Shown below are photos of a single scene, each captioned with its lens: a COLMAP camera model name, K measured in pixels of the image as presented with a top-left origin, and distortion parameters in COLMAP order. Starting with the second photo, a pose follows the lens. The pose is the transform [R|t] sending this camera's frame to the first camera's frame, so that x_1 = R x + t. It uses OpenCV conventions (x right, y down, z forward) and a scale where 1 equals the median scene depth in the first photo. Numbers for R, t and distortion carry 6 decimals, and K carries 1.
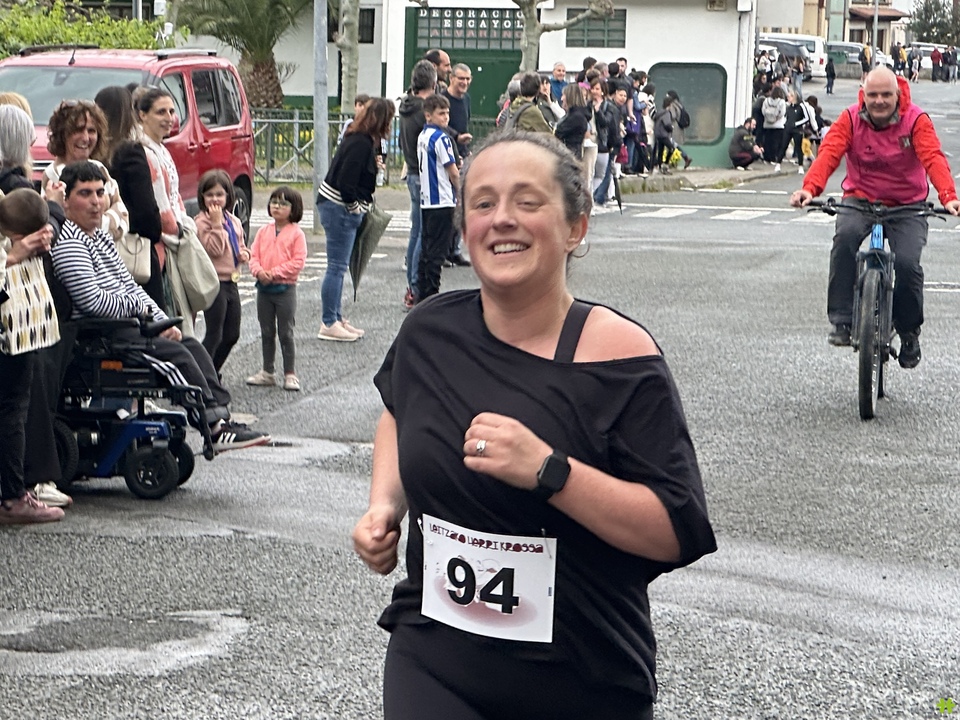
lens RADIAL K [[3983.0, 0, 234.9], [0, 3983.0, 358.6], [0, 0, 1]] dist [0.878463, -6.142936]
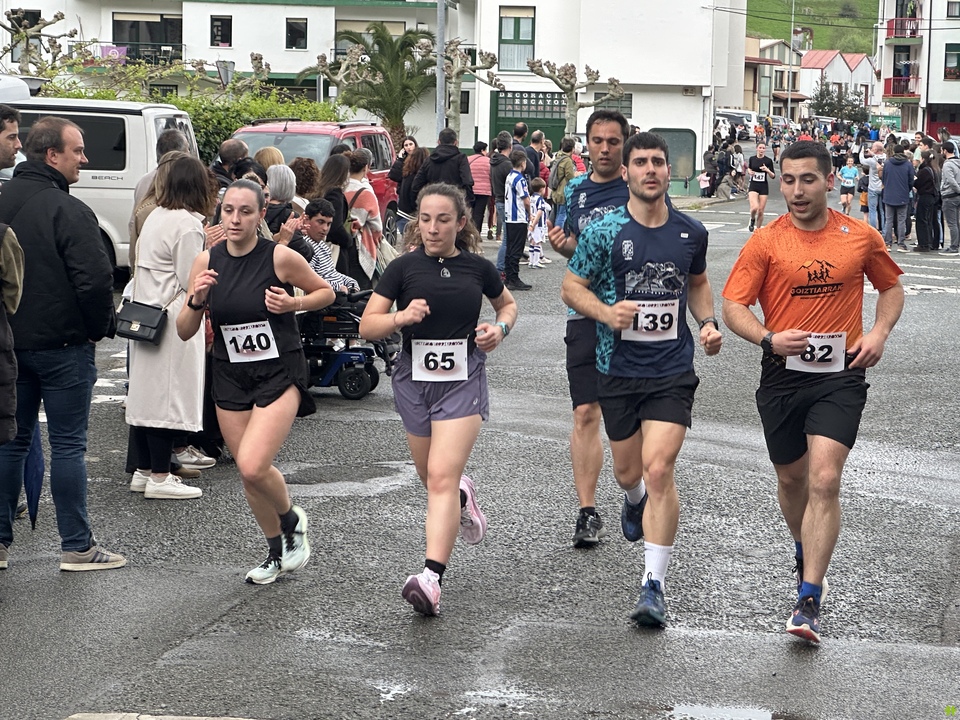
lens RADIAL K [[2721.2, 0, 478.6], [0, 2721.2, 337.5], [0, 0, 1]] dist [-0.216658, 7.590471]
pose [[0.999132, -0.002168, 0.041601, -0.005512], [0.001941, 0.999983, 0.005510, 0.001174], [-0.041612, -0.005425, 0.999119, -0.040926]]
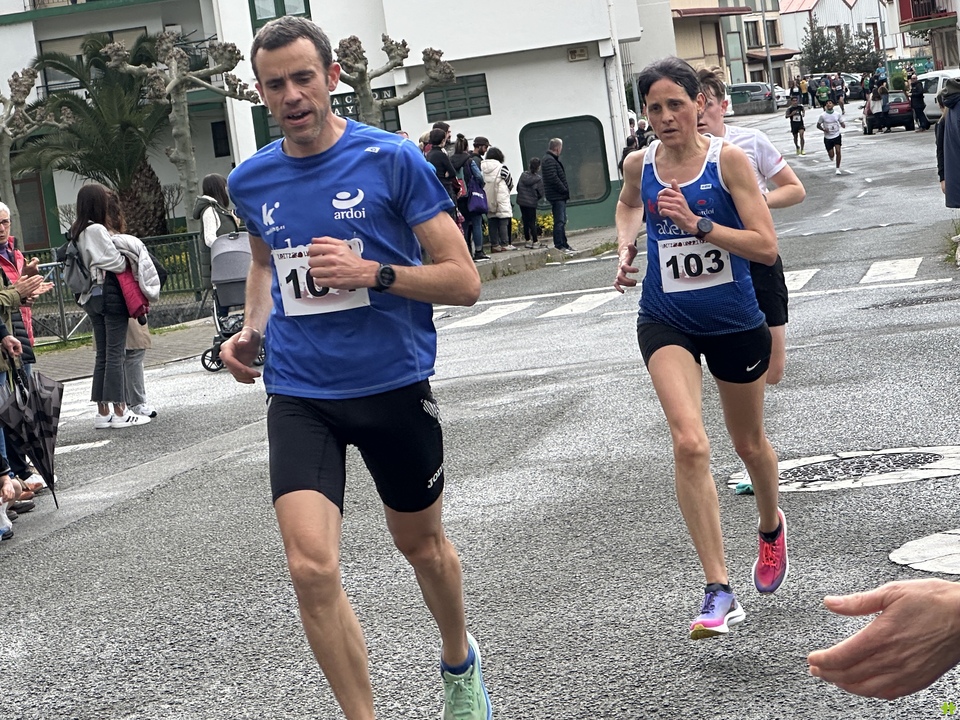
lens RADIAL K [[2593.8, 0, 385.4], [0, 2593.8, 355.4], [0, 0, 1]] dist [-0.178717, 3.960778]
pose [[0.986612, -0.161990, -0.018855, 0.075177], [0.161917, 0.986790, -0.005370, -0.022937], [0.019475, 0.002245, 0.999808, 0.403255]]
